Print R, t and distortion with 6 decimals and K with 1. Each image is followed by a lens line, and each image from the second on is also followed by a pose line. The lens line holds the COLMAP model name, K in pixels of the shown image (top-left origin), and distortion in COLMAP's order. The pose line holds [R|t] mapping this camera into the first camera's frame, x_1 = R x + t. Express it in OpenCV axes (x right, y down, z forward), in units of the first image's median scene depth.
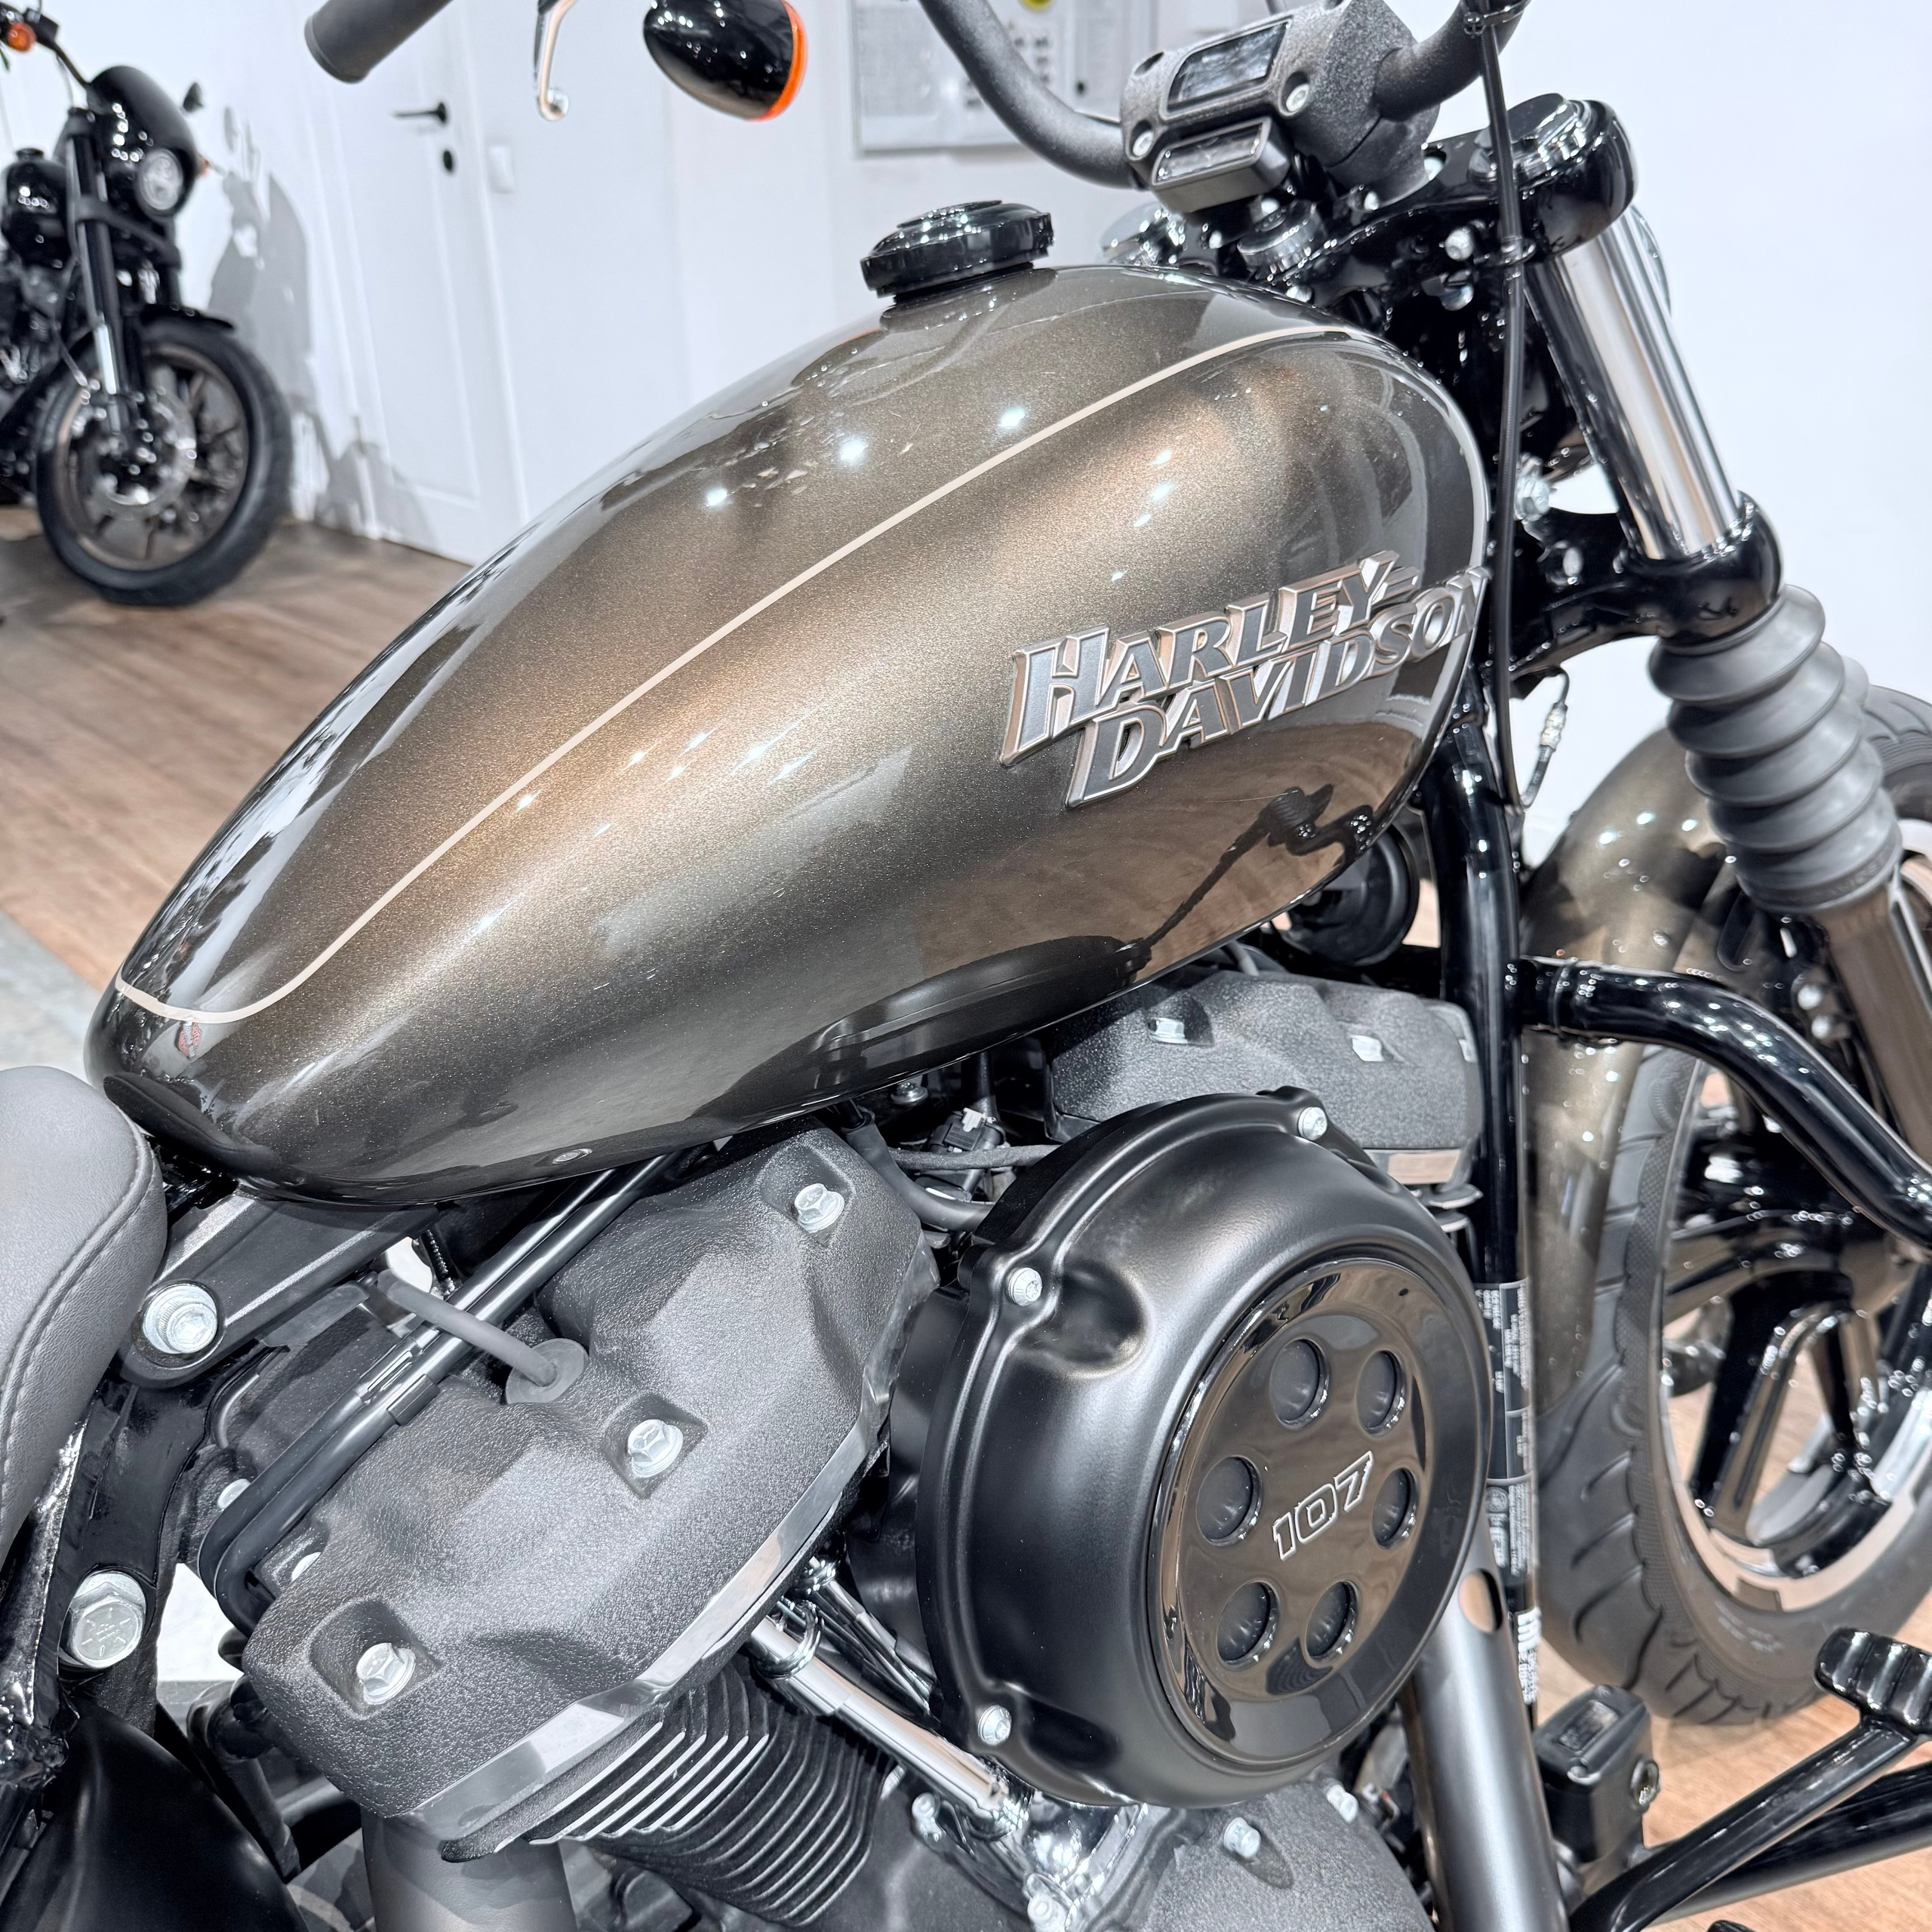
lens RADIAL K [[1708.8, 0, 972.5], [0, 1708.8, 1044.2], [0, 0, 1]] dist [0.160322, -0.382028]
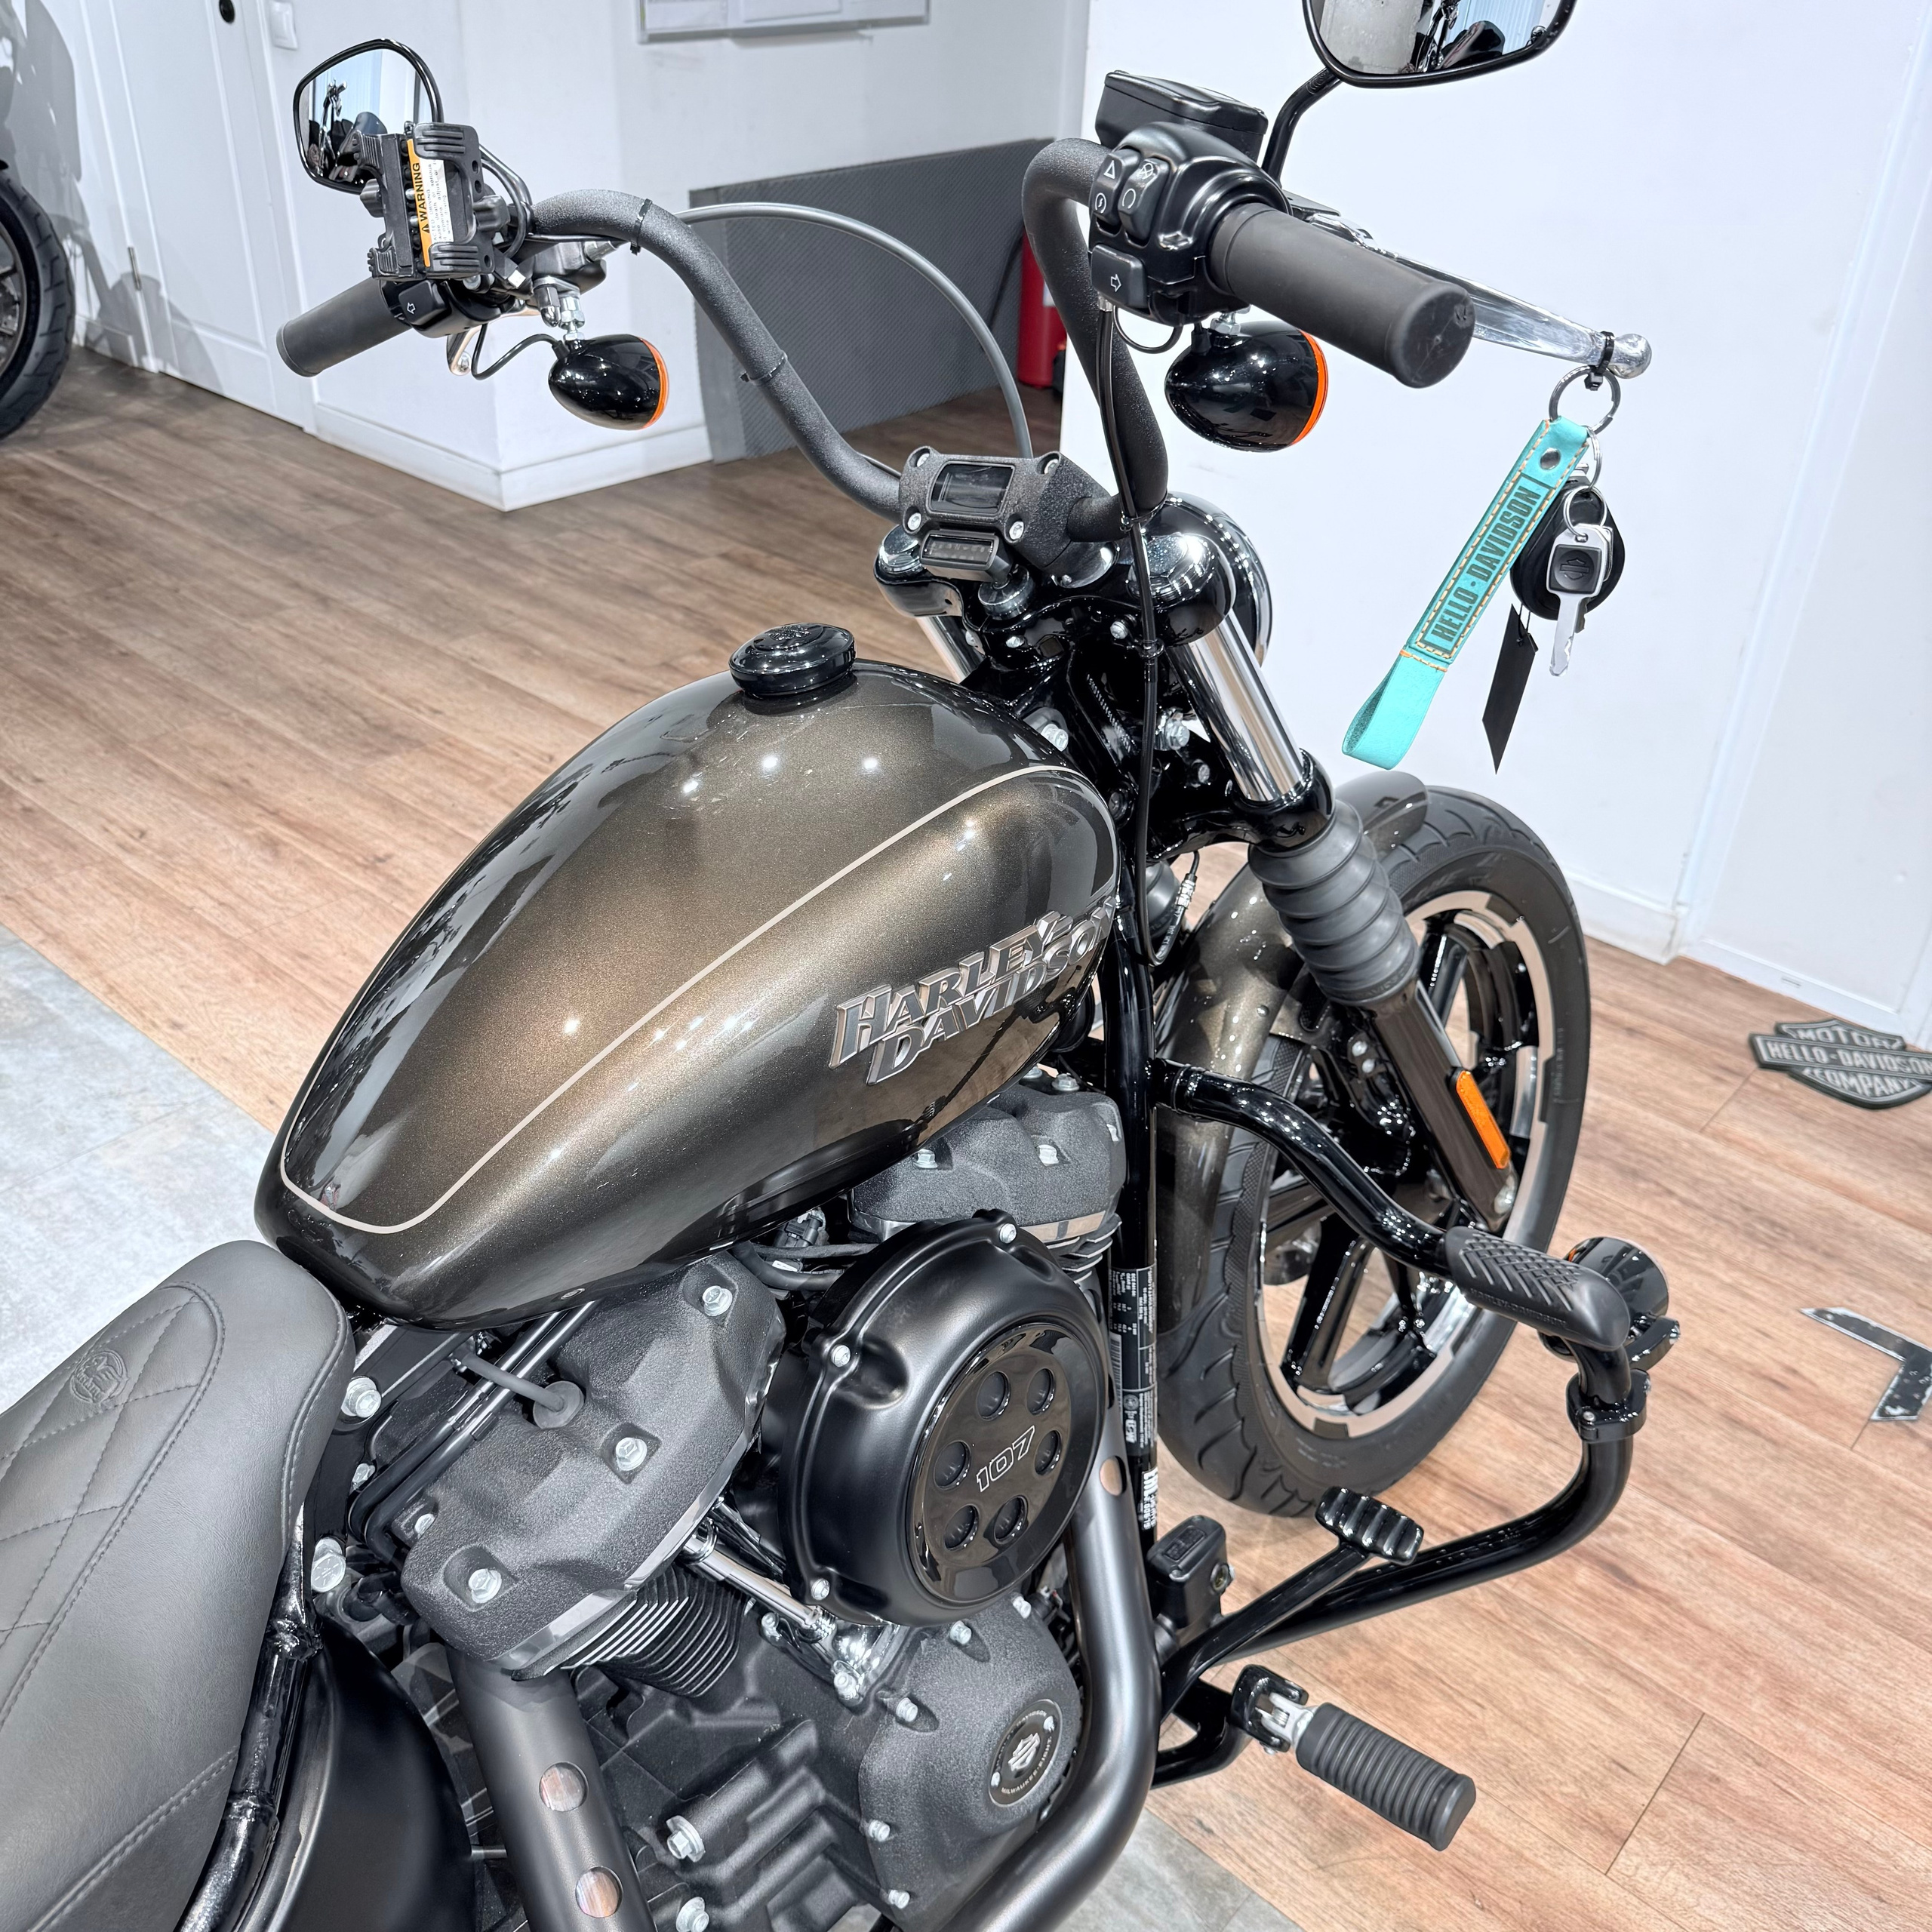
lens RADIAL K [[1817.6, 0, 955.6], [0, 1817.6, 963.2], [0, 0, 1]] dist [0.138339, -0.280852]
pose [[0.992349, -0.001770, 0.123455, -0.071146], [-0.013823, 0.992019, 0.125329, -0.421232], [-0.122691, -0.126076, 0.984404, -0.693469]]
